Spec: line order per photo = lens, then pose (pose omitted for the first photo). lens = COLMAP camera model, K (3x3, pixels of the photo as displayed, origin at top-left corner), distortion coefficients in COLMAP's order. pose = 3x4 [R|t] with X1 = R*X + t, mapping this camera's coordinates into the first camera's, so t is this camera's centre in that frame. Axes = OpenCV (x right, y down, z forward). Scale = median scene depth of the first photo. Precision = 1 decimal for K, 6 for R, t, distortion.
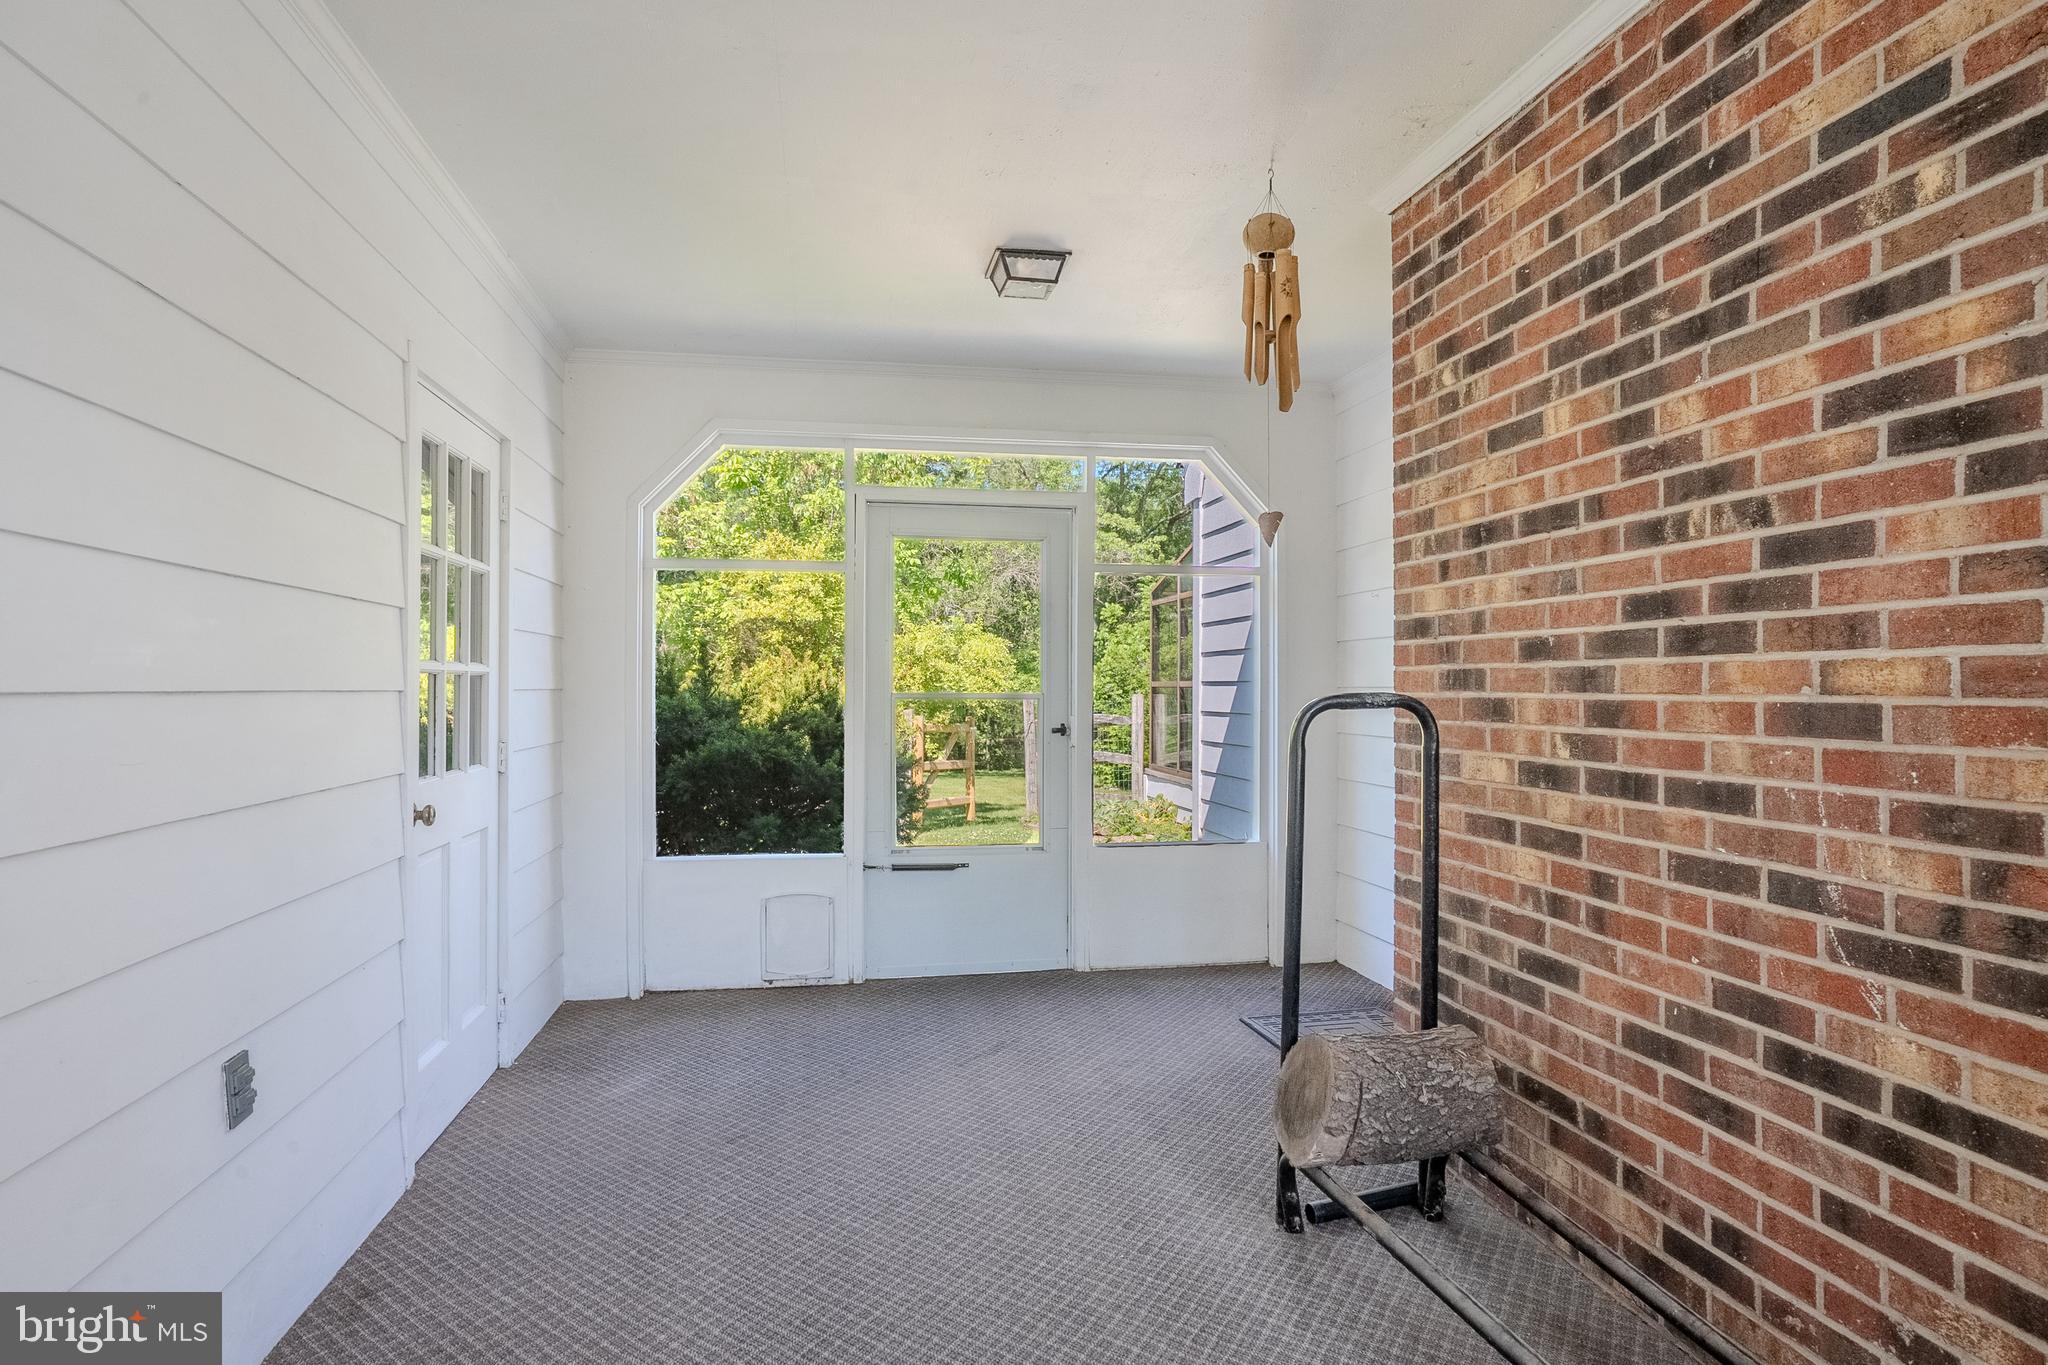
lens RADIAL K [[1094.7, 0, 1024.7], [0, 1094.7, 681.3], [0, 0, 1]] dist [0.002505, 0.001607]
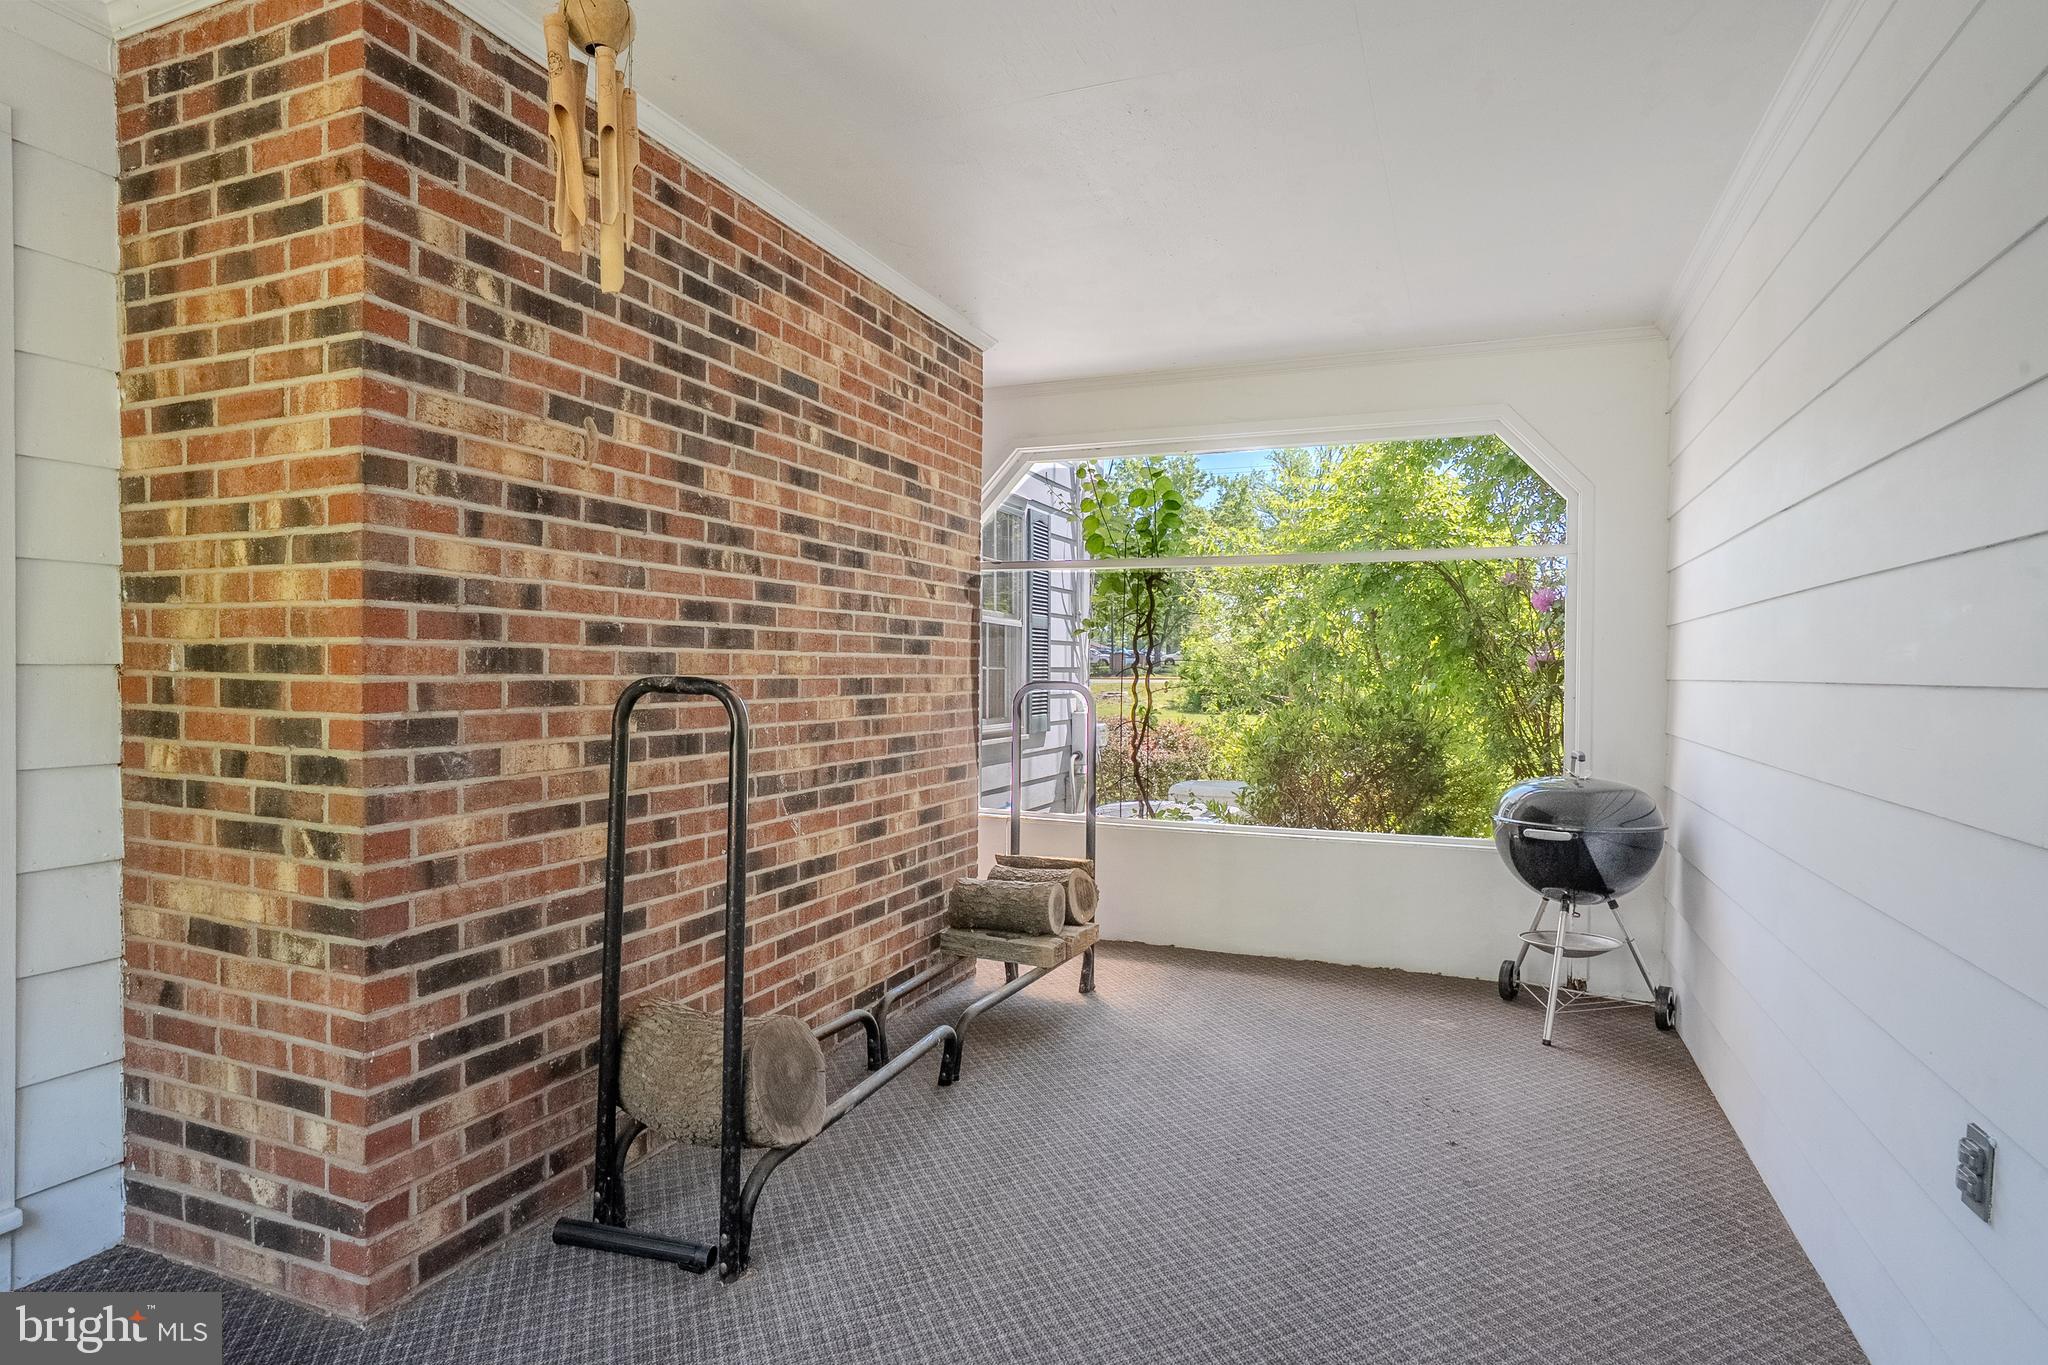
lens RADIAL K [[1094.7, 0, 1022.1], [0, 1094.7, 680.9], [0, 0, 1]] dist [0.002505, 0.001607]
pose [[-0.834111, -0.011834, 0.551470, -0.503384], [-0.010329, 0.999930, 0.005834, 0.006692], [-0.551500, -0.000830, -0.834174, 1.838395]]
